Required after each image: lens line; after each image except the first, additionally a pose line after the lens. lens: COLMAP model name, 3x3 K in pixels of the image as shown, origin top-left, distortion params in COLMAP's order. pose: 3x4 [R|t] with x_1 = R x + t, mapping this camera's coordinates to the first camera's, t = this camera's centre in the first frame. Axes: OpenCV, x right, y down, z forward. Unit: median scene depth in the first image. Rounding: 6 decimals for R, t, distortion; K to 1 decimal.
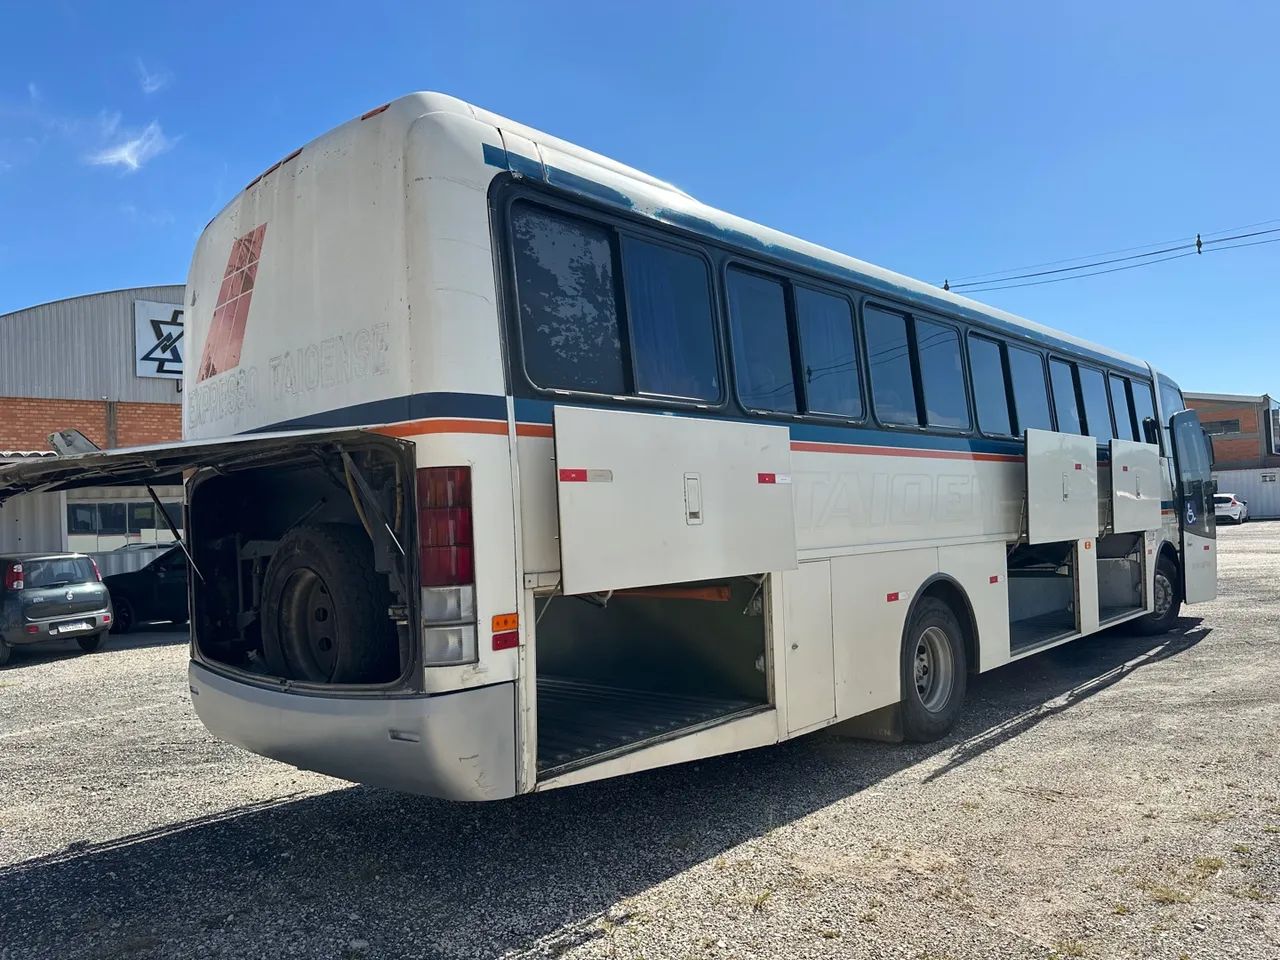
lens RADIAL K [[909.1, 0, 638.1], [0, 909.1, 481.0], [0, 0, 1]] dist [0.007705, 0.000383]
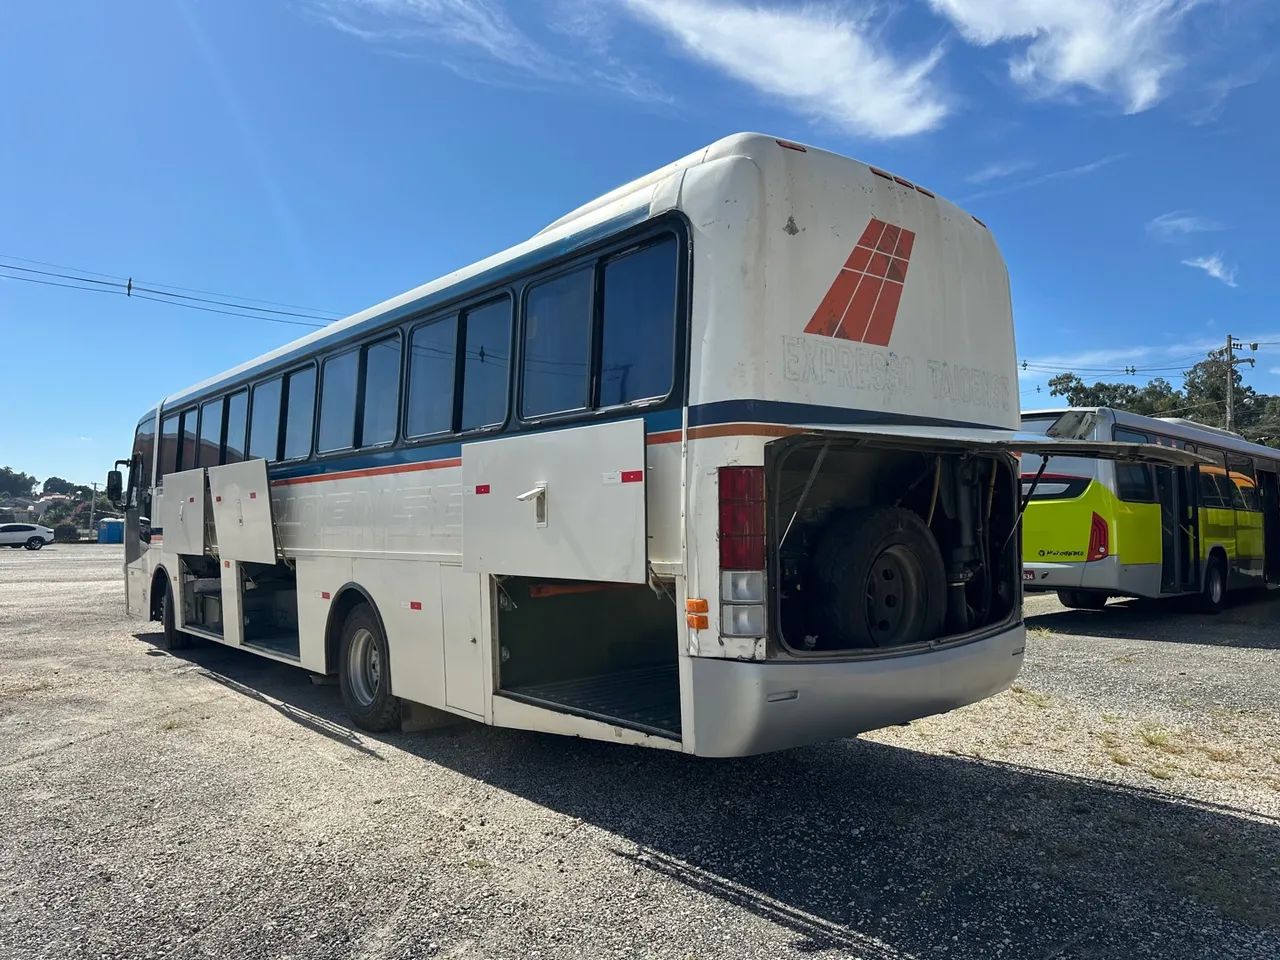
lens RADIAL K [[881.0, 0, 640.0], [0, 881.0, 480.0], [0, 0, 1]] dist [0.001086, 0.000576]
pose [[0.109140, 0.090649, 0.989884, -1.195323], [-0.049295, 0.995101, -0.085692, 0.100465], [-0.992803, -0.039444, 0.113074, 0.965845]]
